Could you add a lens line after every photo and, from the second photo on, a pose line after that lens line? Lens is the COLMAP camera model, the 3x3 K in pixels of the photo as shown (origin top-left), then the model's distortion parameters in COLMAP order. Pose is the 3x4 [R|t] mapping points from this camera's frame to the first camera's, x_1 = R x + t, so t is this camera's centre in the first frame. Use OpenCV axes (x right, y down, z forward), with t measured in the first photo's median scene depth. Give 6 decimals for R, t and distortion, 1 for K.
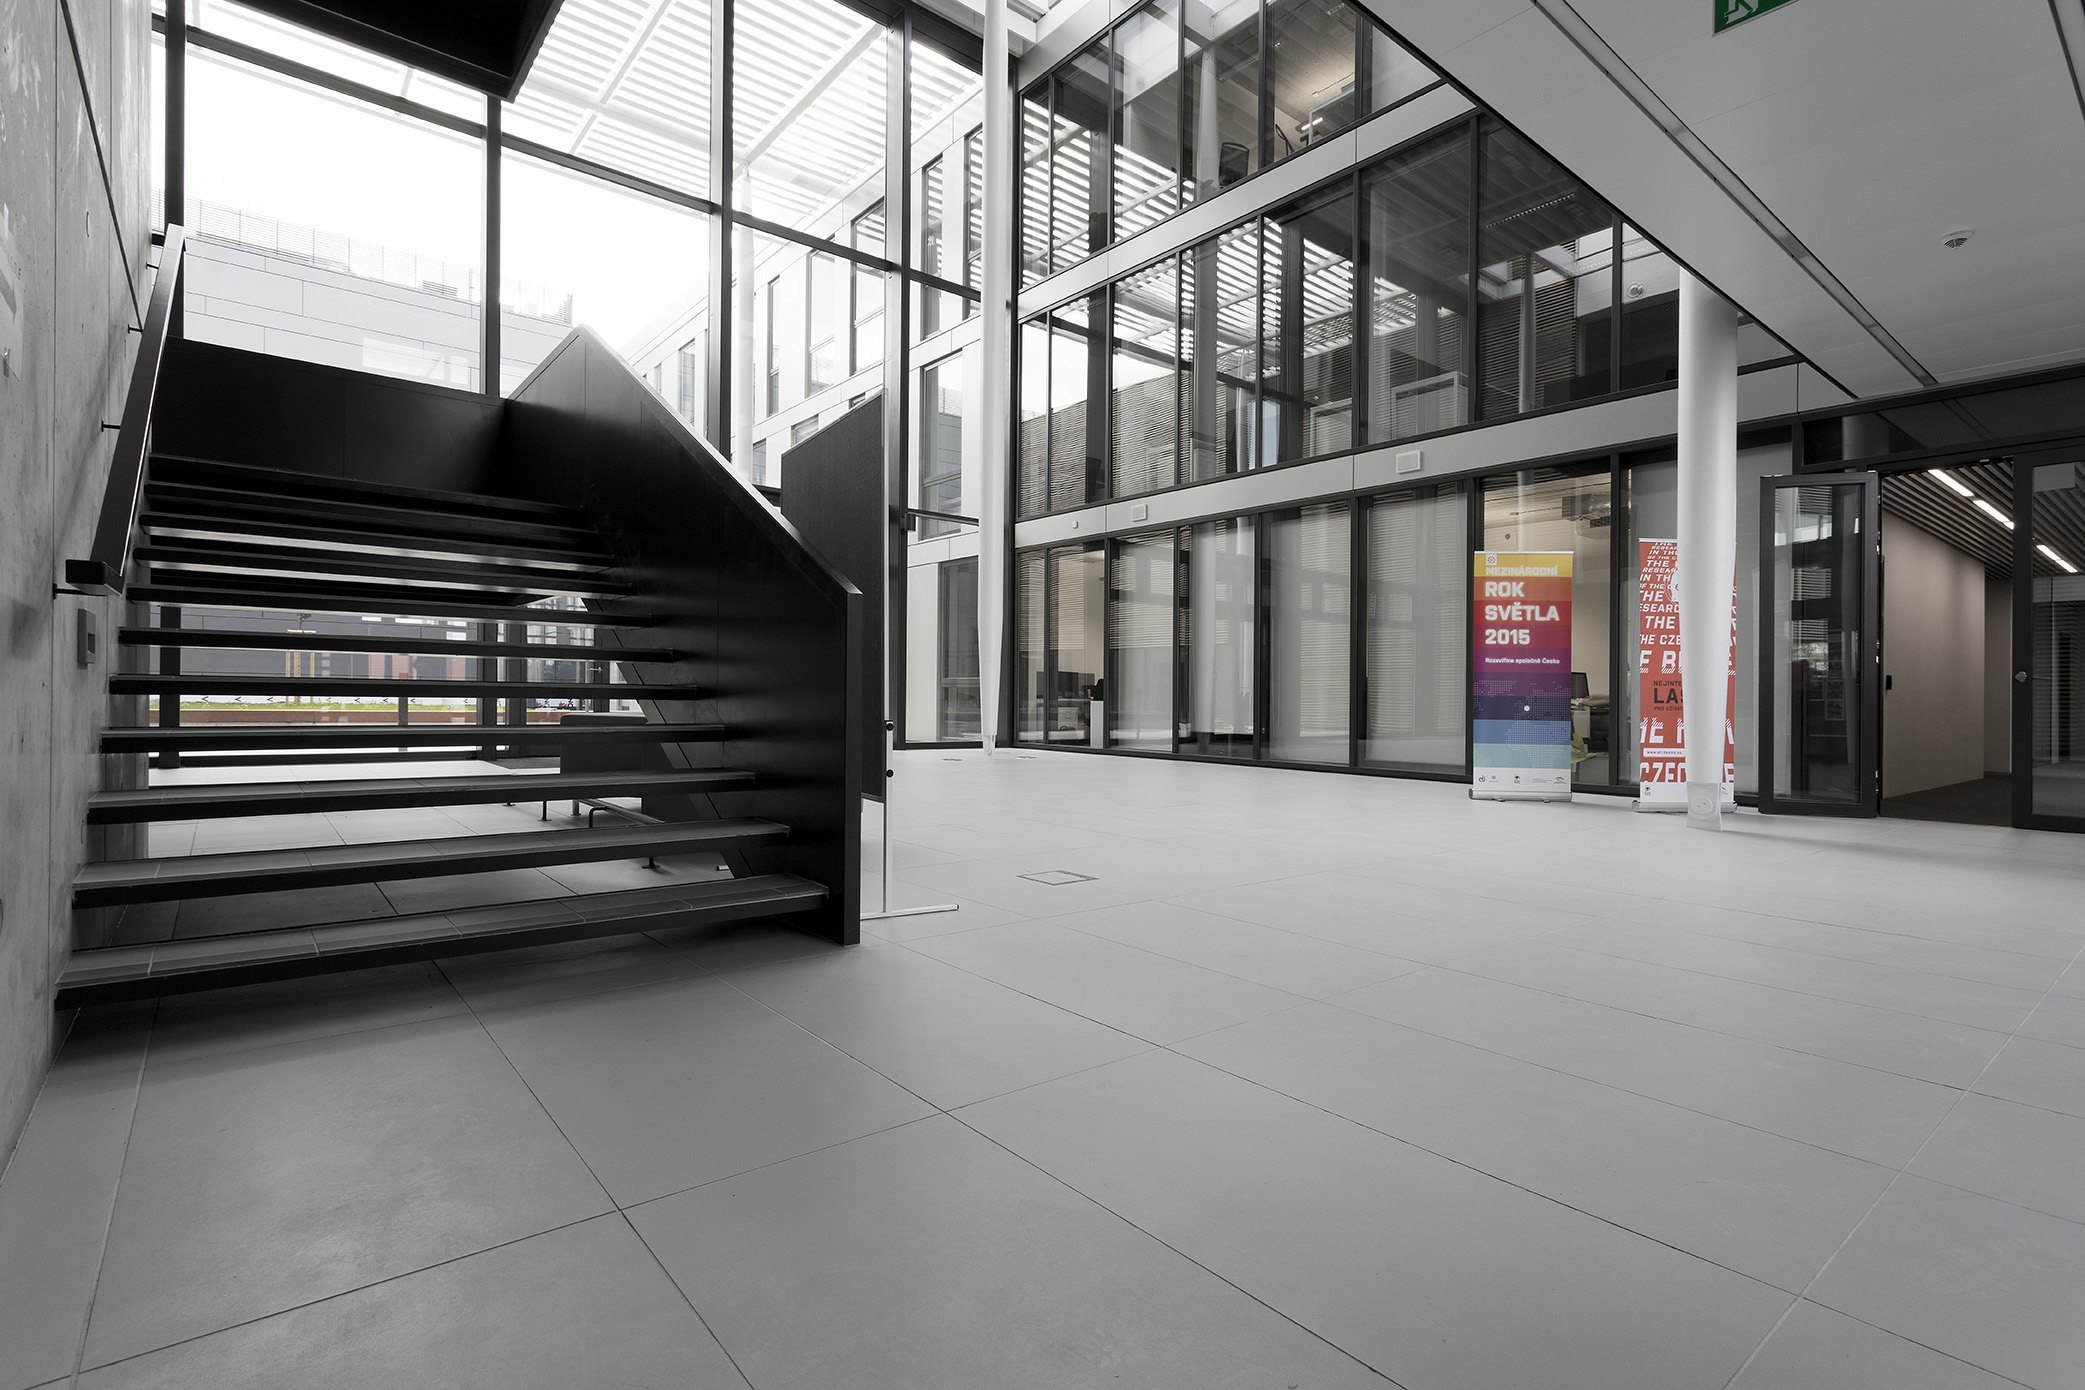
lens RADIAL K [[1003.7, 0, 1040.0], [0, 1003.7, 724.5], [0, 0, 1]] dist [0.017057, 0.002700]
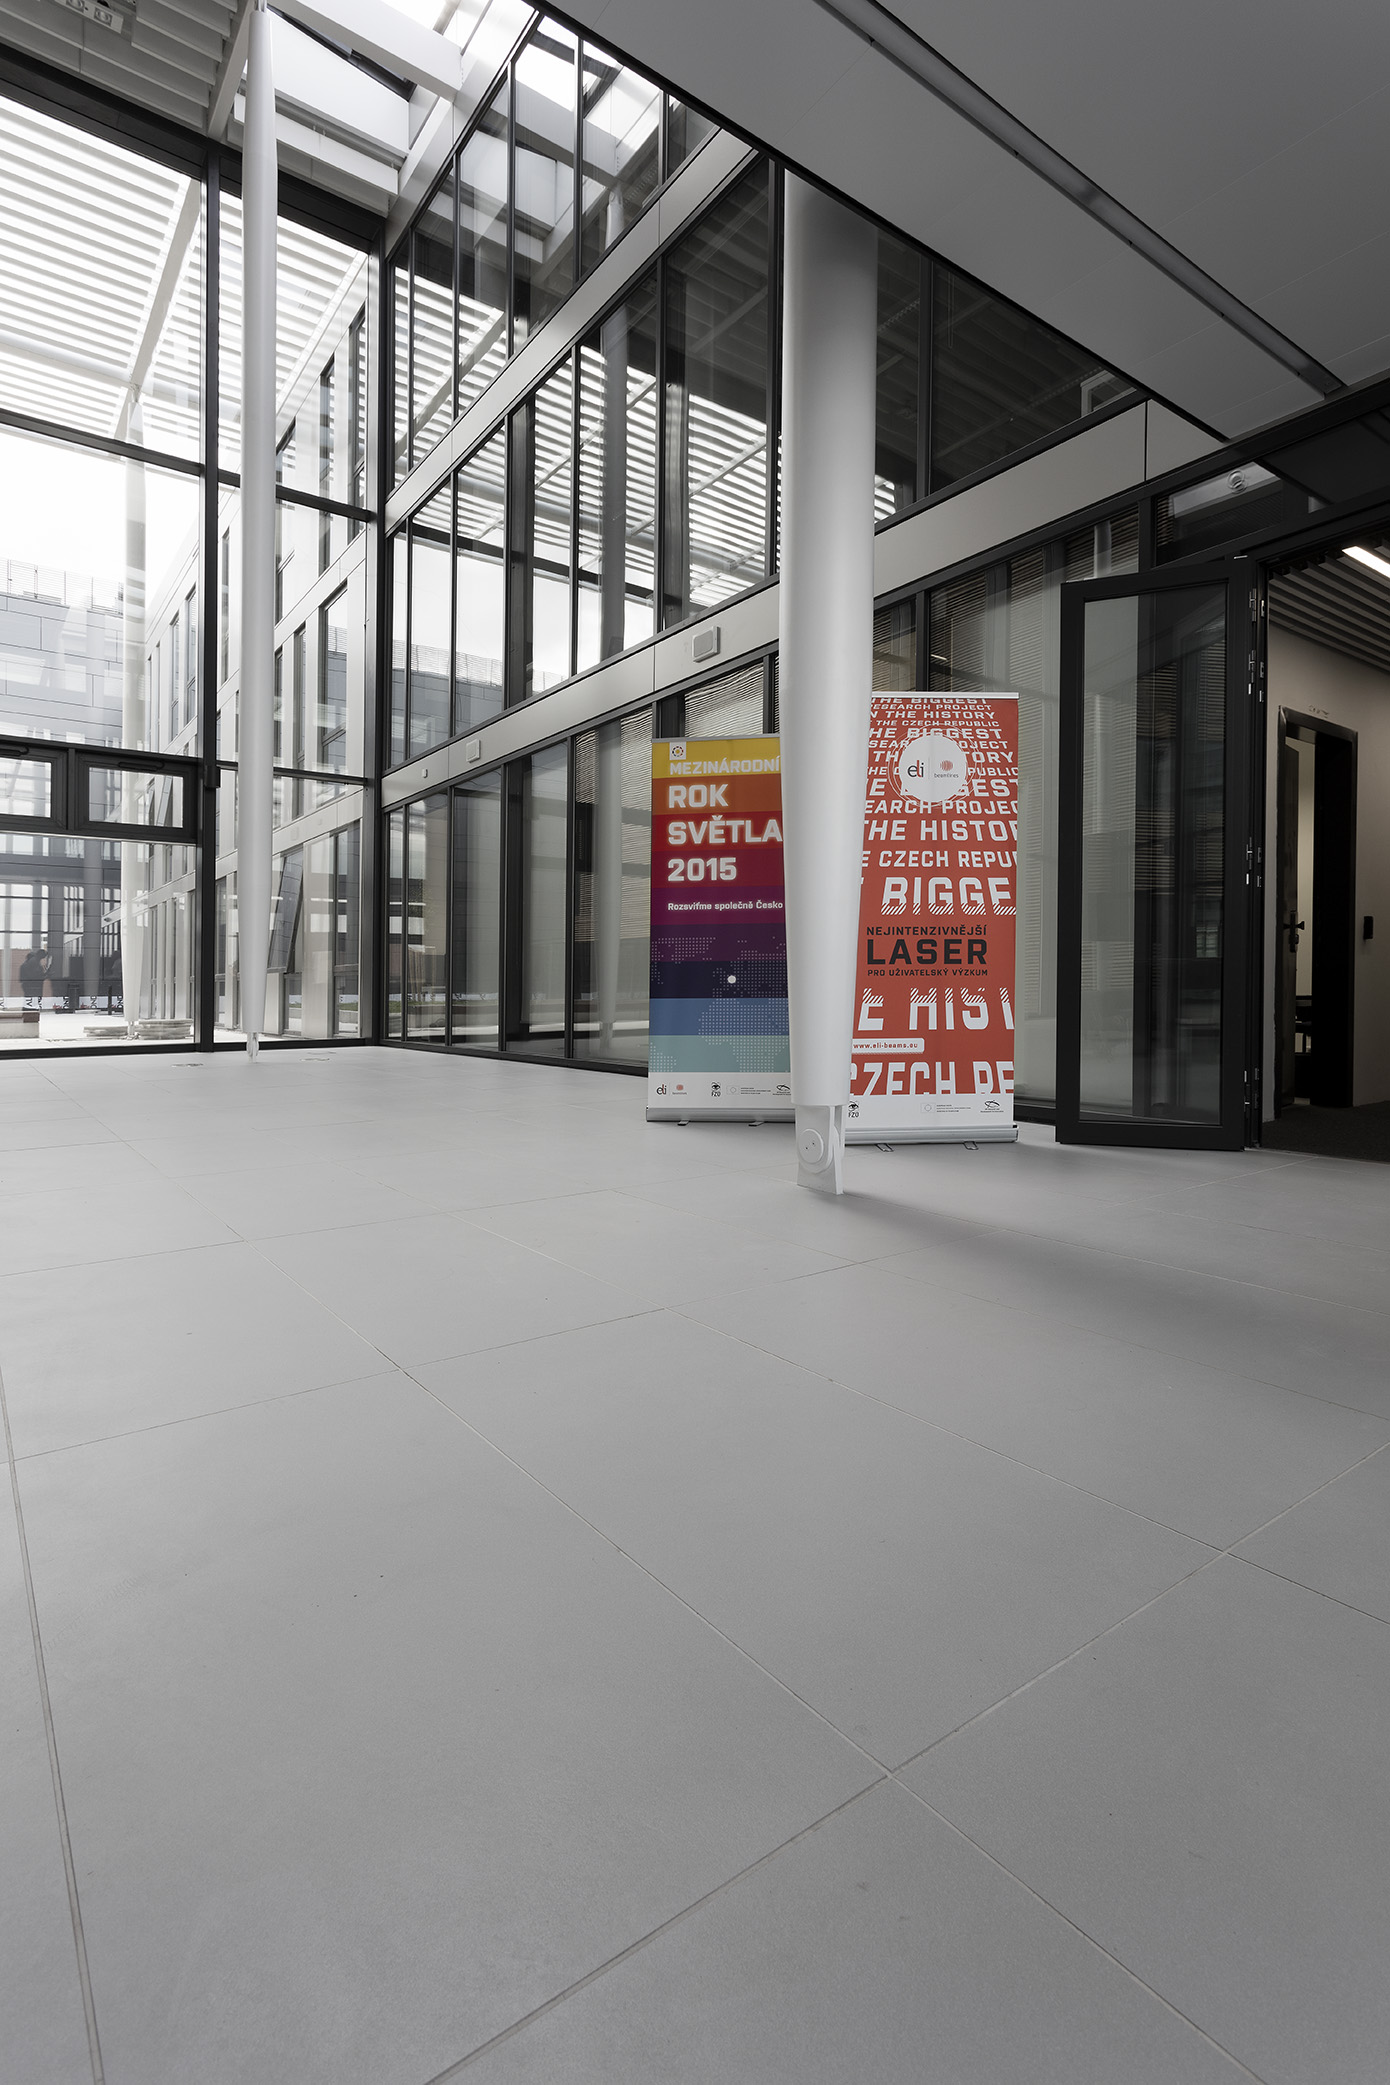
lens RADIAL K [[1003.7, 0, 618.8], [0, 1003.7, 1032.0], [0, 0, 1]] dist [0.017057, 0.002700]
pose [[0.996271, -0.020627, -0.083778, 0.292492], [0.021853, 0.999667, 0.013750, 0.004465], [0.083466, -0.015529, 0.996390, 0.223316]]
